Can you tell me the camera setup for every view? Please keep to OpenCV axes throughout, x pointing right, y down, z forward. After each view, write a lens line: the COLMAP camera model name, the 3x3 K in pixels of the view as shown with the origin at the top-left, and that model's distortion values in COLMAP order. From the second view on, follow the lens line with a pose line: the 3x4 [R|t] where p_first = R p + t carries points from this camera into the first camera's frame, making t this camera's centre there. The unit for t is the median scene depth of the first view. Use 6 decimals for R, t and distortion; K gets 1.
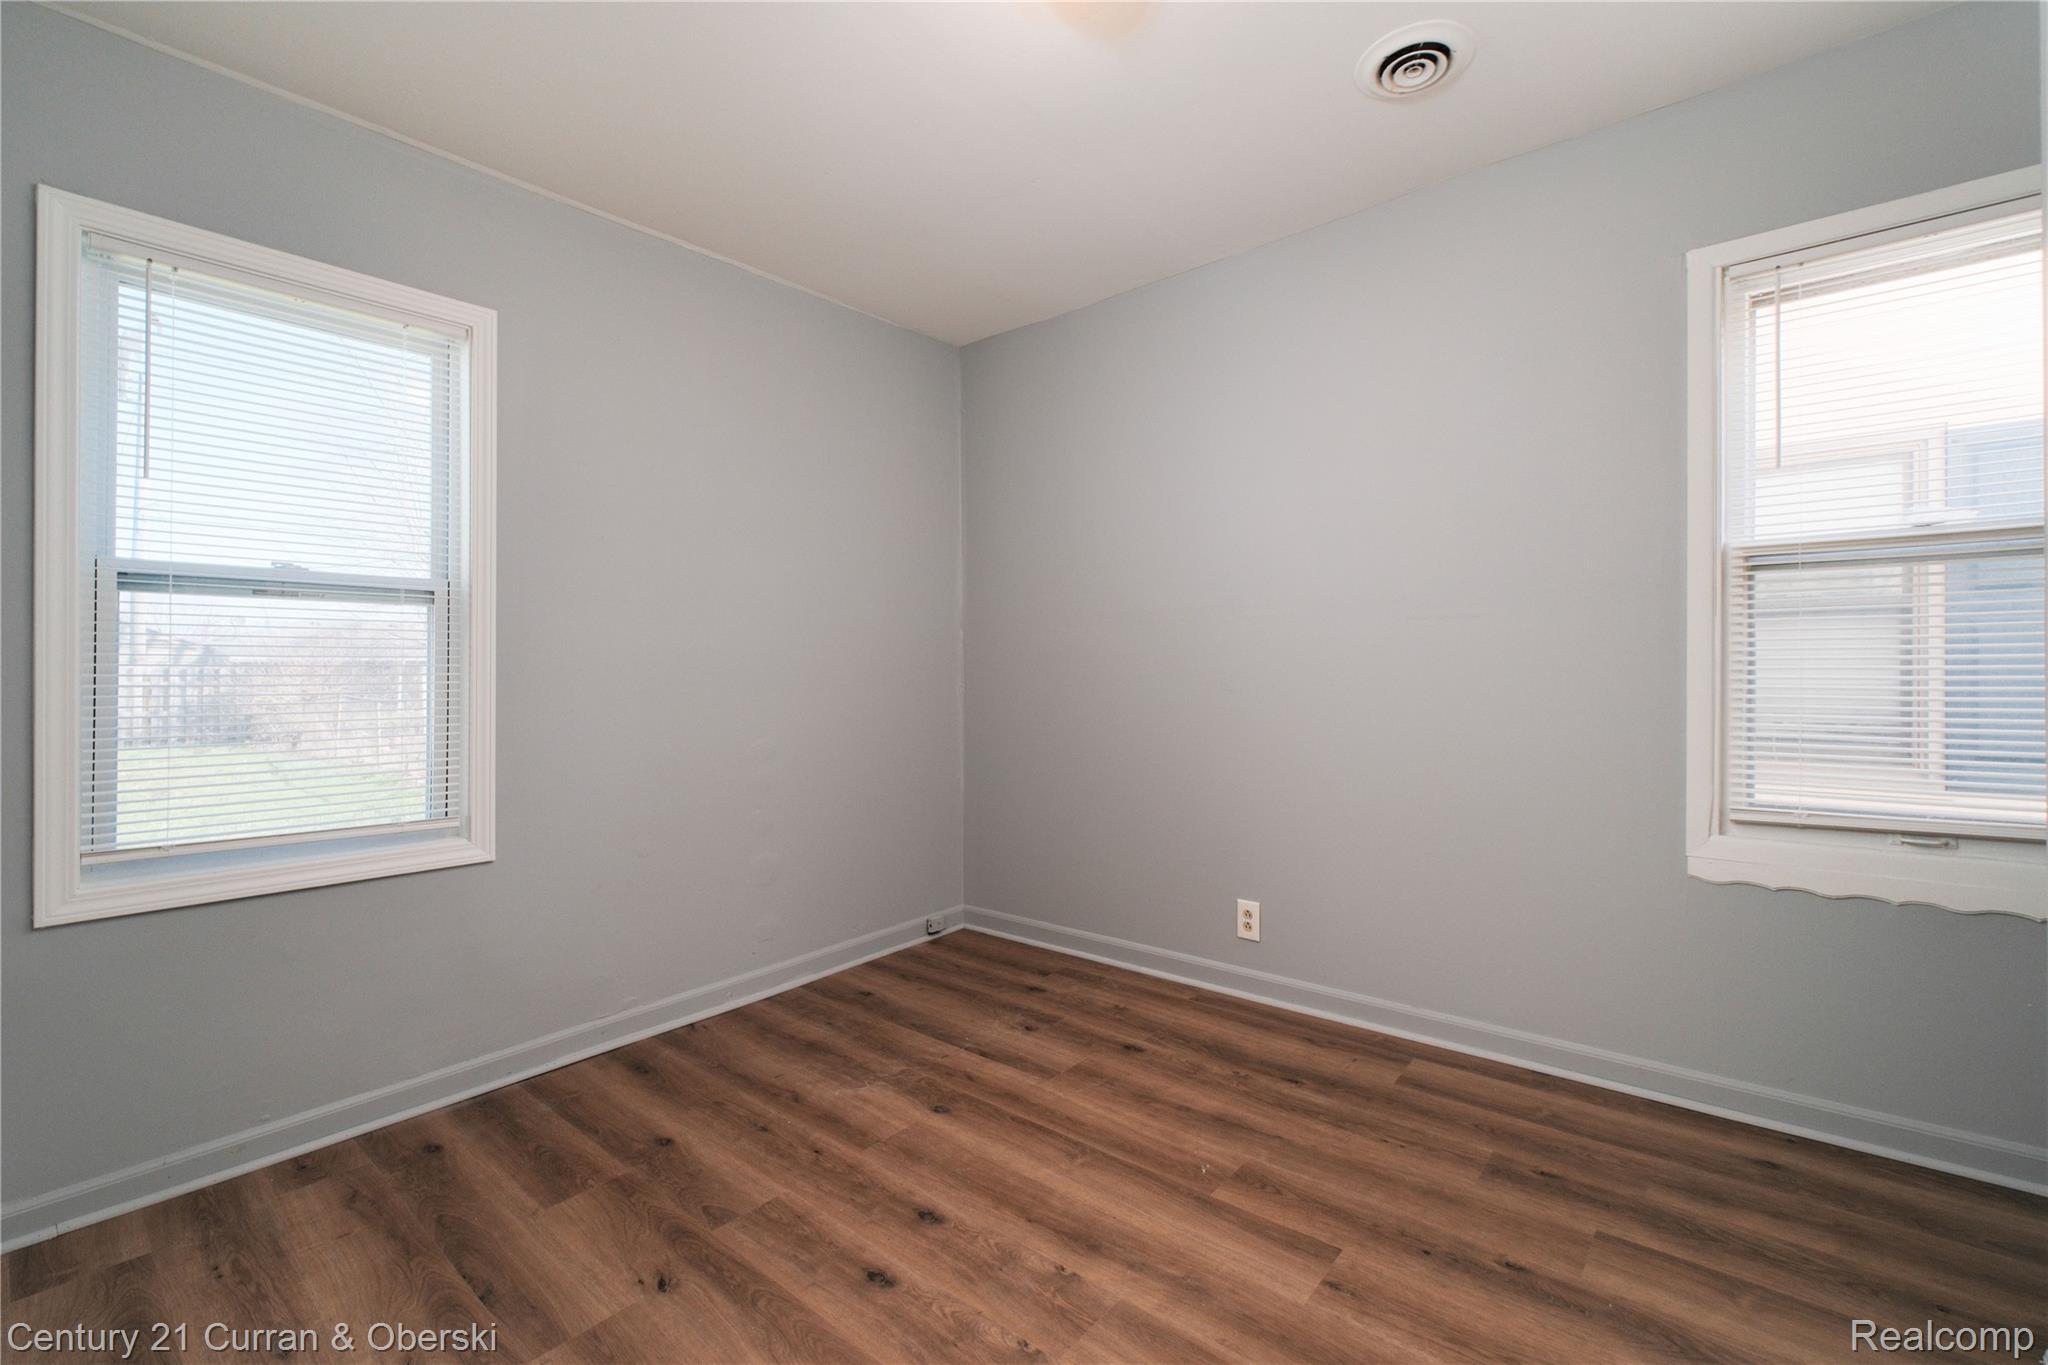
lens RADIAL K [[877.8, 0, 1021.5], [0, 877.8, 674.1], [0, 0, 1]] dist [0.005486, 0.000099]
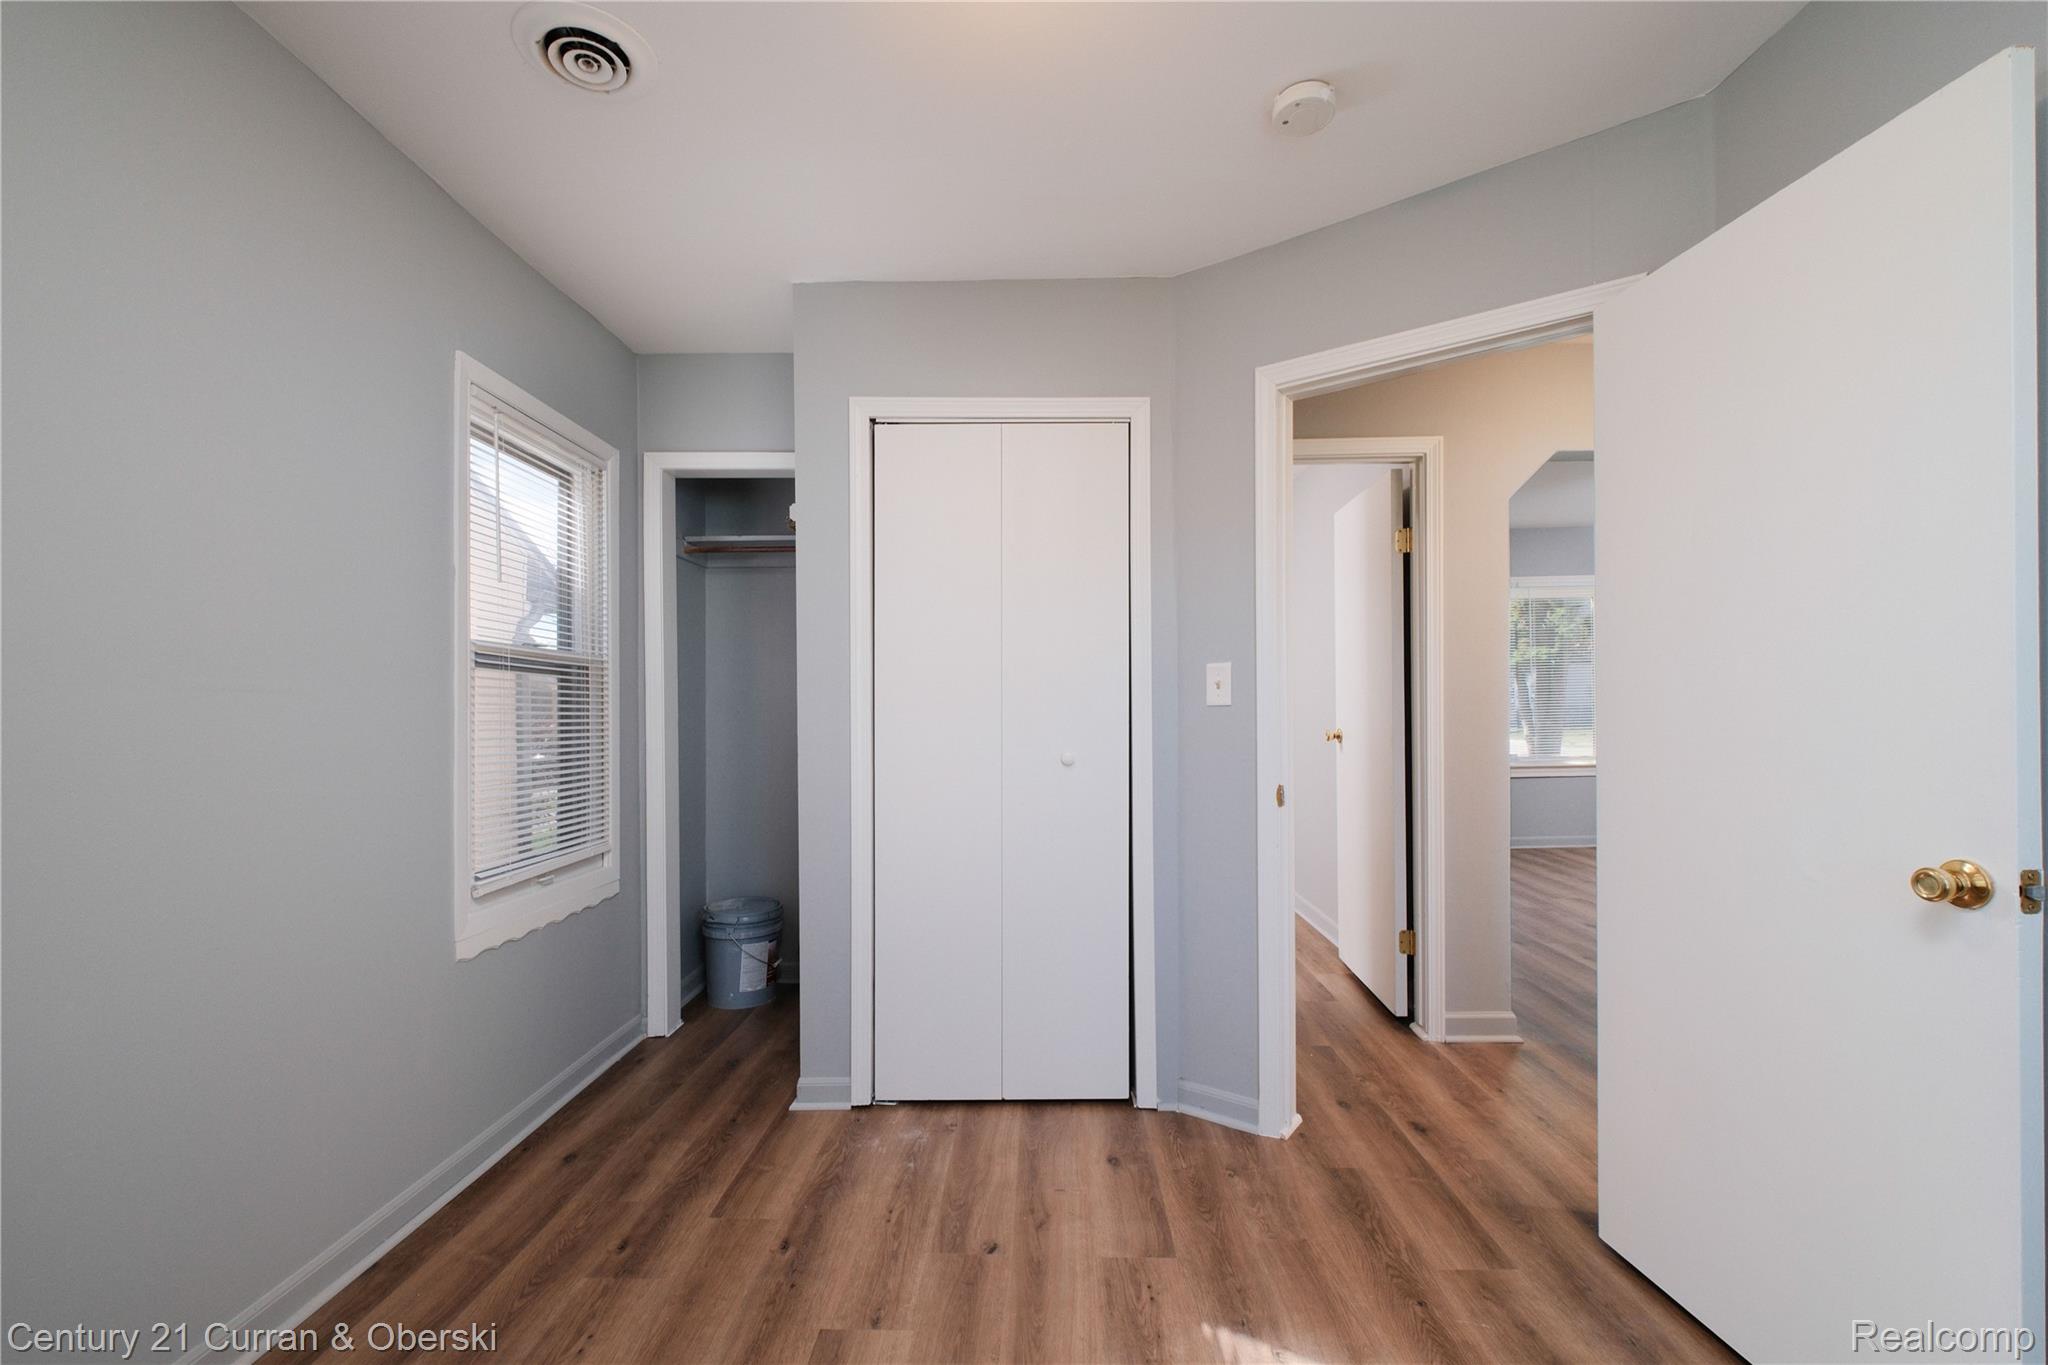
lens RADIAL K [[877.8, 0, 1018.4], [0, 877.8, 715.0], [0, 0, 1]] dist [0.005486, 0.000099]
pose [[-0.645924, 0.020339, 0.763131, -0.528740], [0.012541, 0.999793, -0.016031, -0.040705], [-0.763299, -0.000785, -0.646045, 1.345017]]
